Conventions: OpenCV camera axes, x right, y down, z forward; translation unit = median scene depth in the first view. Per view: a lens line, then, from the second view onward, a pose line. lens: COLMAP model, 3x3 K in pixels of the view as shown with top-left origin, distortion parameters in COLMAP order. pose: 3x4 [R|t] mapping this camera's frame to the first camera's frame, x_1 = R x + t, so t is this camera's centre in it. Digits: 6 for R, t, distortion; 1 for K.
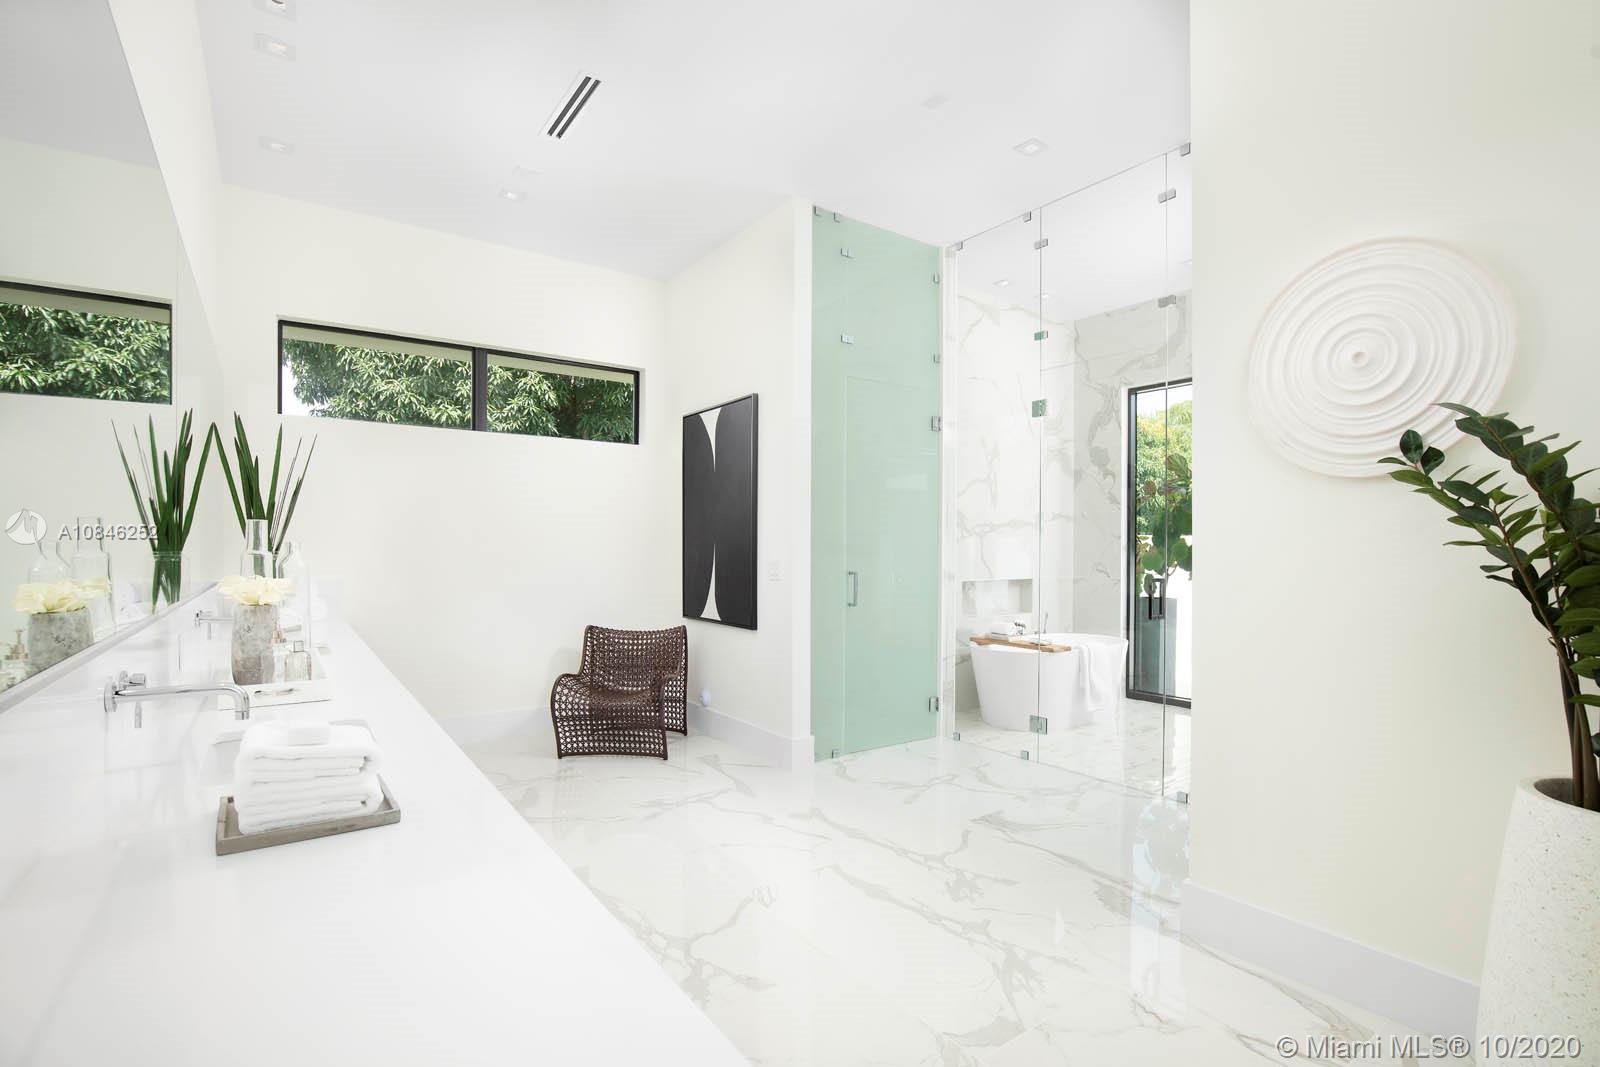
lens RADIAL K [[739.5, 0, 795.9], [0, 739.5, 548.0], [0, 0, 1]] dist [0.002090, 0.000166]
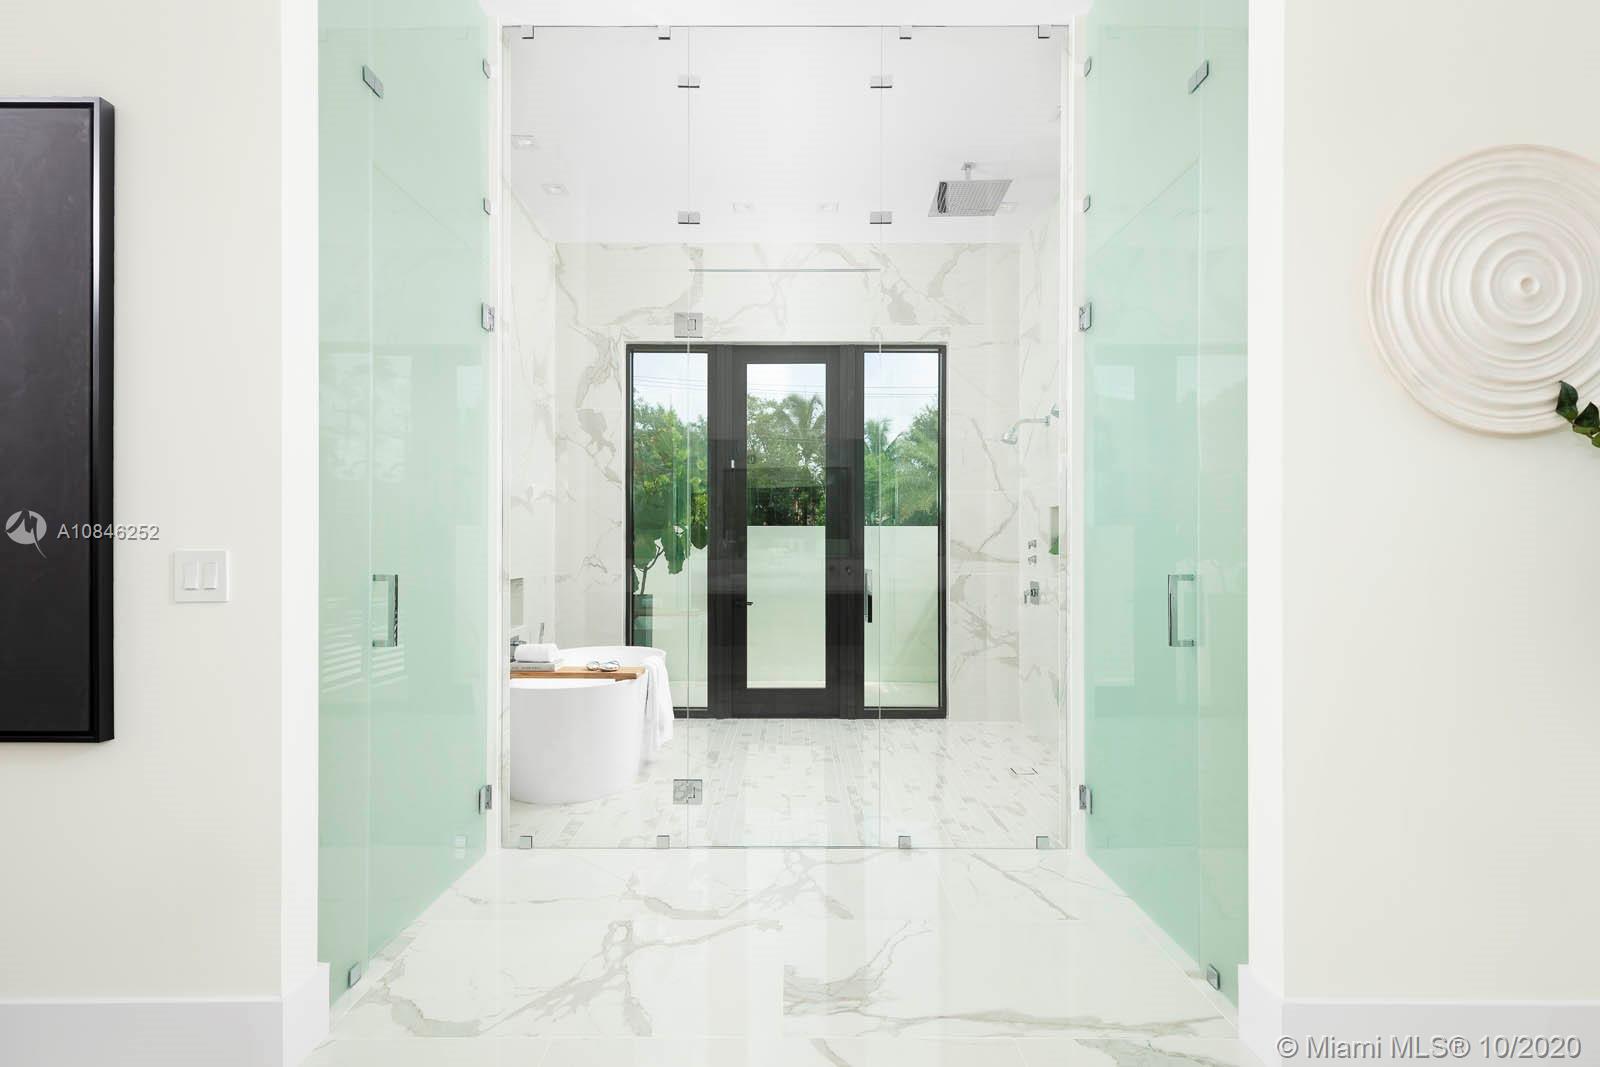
lens RADIAL K [[739.5, 0, 795.9], [0, 739.5, 548.0], [0, 0, 1]] dist [0.002090, 0.000166]
pose [[0.582512, -0.003794, 0.812813, -0.166810], [-0.000462, 0.999987, 0.004999, 0.012480], [-0.812822, -0.003288, 0.582503, 0.535374]]
